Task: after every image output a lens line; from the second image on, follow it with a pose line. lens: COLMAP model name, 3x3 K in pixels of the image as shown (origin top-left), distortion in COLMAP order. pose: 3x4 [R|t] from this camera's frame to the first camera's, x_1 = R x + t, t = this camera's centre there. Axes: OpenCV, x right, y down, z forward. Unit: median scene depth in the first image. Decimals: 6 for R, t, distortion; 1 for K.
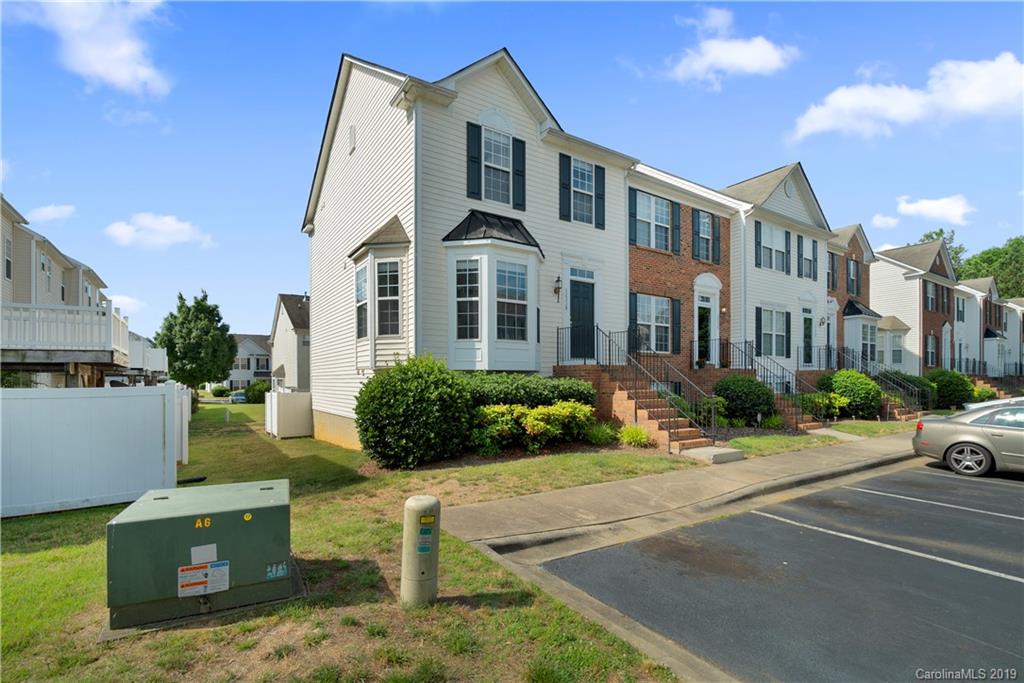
lens RADIAL K [[469.3, 0, 483.8], [0, 469.3, 381.8], [0, 0, 1]] dist [-0.005258, 0.002370]
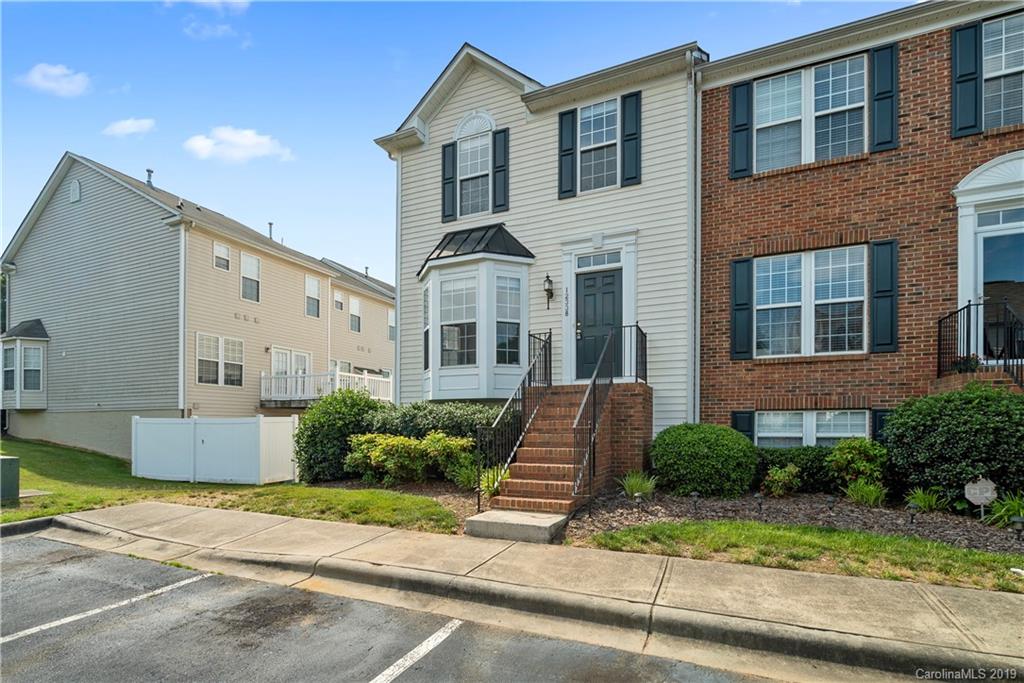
lens RADIAL K [[469.3, 0, 516.9], [0, 469.3, 424.1], [0, 0, 1]] dist [-0.005258, 0.002370]
pose [[0.566299, -0.002119, -0.824197, 0.787712], [-0.002674, 0.999987, -0.004409, 0.024501], [0.824196, 0.004700, 0.566286, 0.535251]]
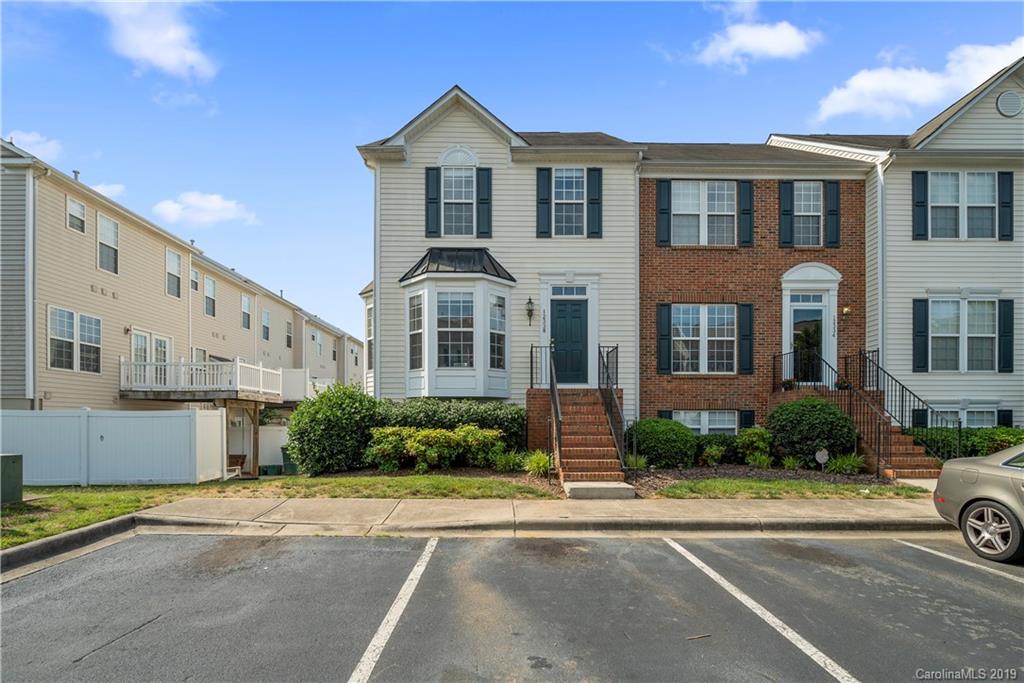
lens RADIAL K [[469.3, 0, 497.5], [0, 469.3, 421.4], [0, 0, 1]] dist [-0.005258, 0.002370]
pose [[0.846881, 0.000497, -0.531782, 0.626907], [-0.003999, 0.999977, -0.005433, 0.031818], [0.531767, 0.006728, 0.846864, 0.164608]]
